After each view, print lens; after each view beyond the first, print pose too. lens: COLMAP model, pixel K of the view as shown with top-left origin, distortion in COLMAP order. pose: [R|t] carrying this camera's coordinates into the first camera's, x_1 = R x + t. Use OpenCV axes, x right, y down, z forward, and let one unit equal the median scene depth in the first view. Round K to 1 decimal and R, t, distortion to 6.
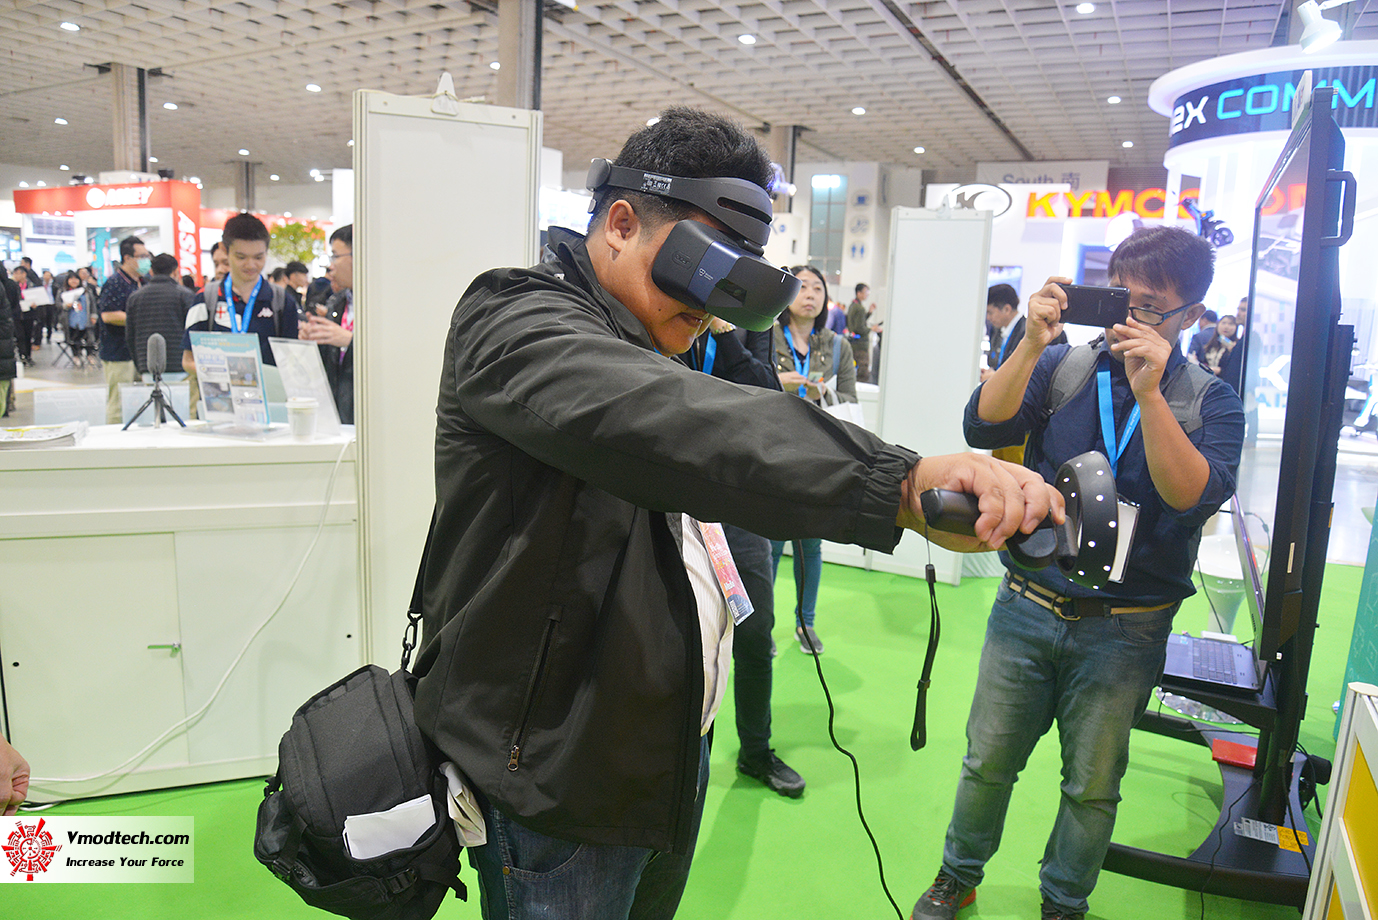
lens RADIAL K [[939.0, 0, 681.5], [0, 939.0, 471.9], [0, 0, 1]] dist [-0.082798, 0.031031]
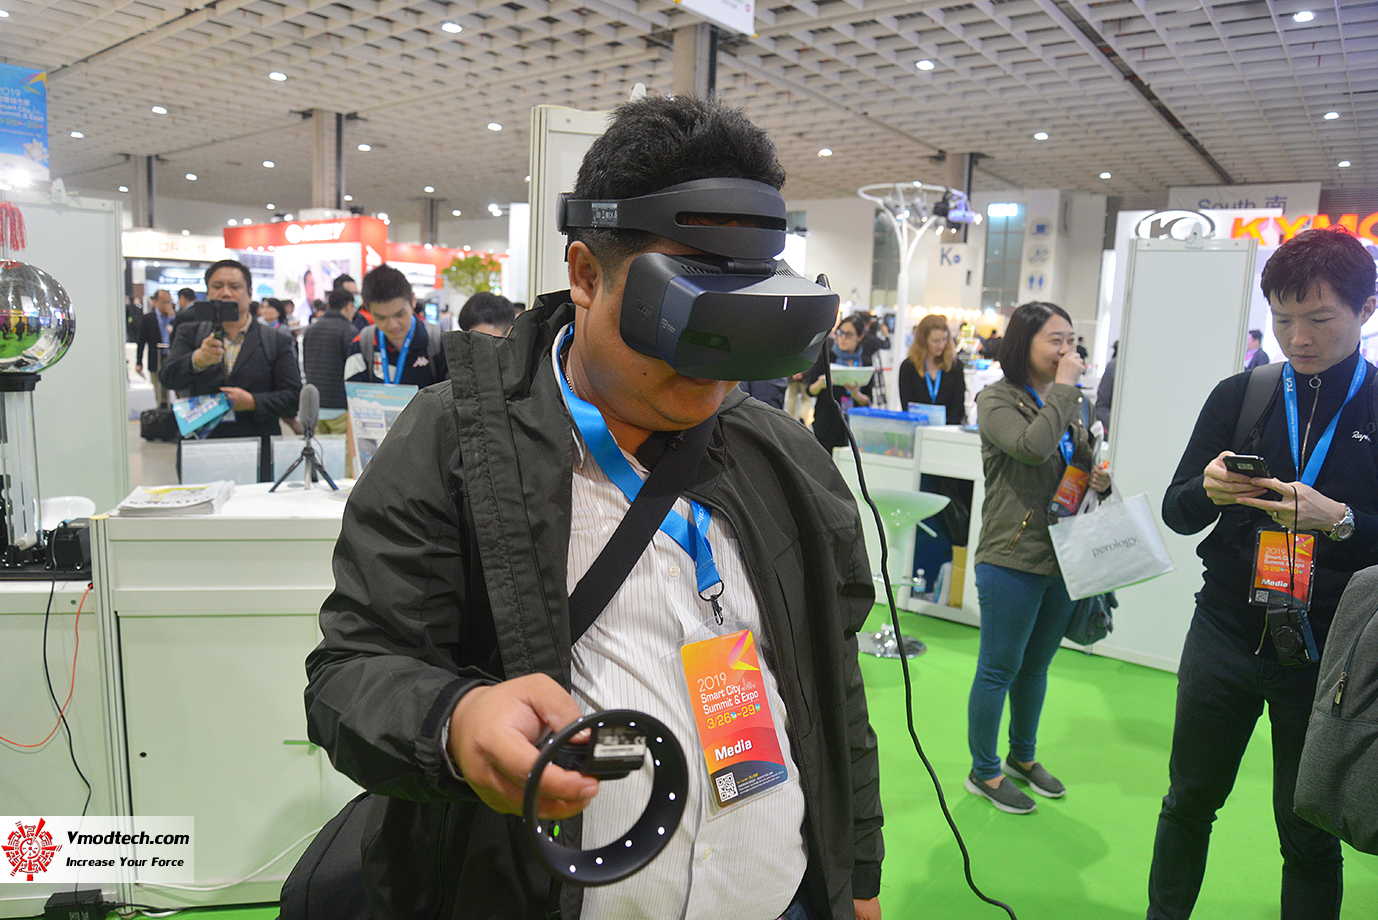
lens RADIAL K [[939.0, 0, 681.5], [0, 939.0, 471.9], [0, 0, 1]] dist [-0.082798, 0.031031]
pose [[0.985253, 0.026203, -0.169085, -0.005687], [-0.031553, 0.999080, -0.029029, -0.004811], [0.168169, 0.033936, 0.985174, 0.016246]]
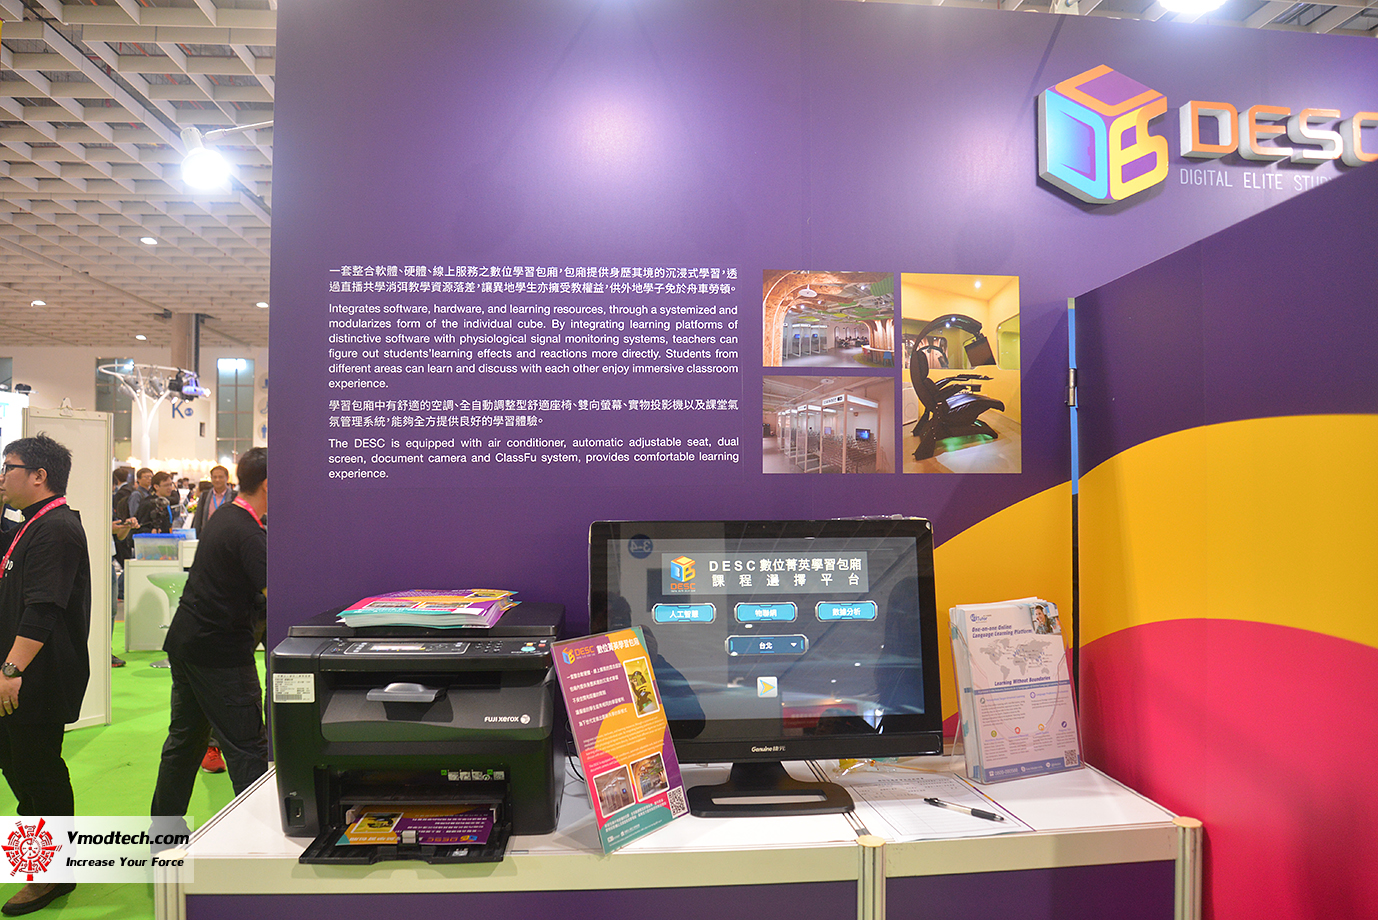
lens RADIAL K [[953.0, 0, 685.0], [0, 953.0, 463.7], [0, 0, 1]] dist [-0.083522, 0.036758]
pose [[0.825532, -0.030348, 0.563539, -0.025490], [0.136420, 0.979671, -0.147084, 0.021598], [-0.547619, 0.198300, 0.812890, -0.138831]]
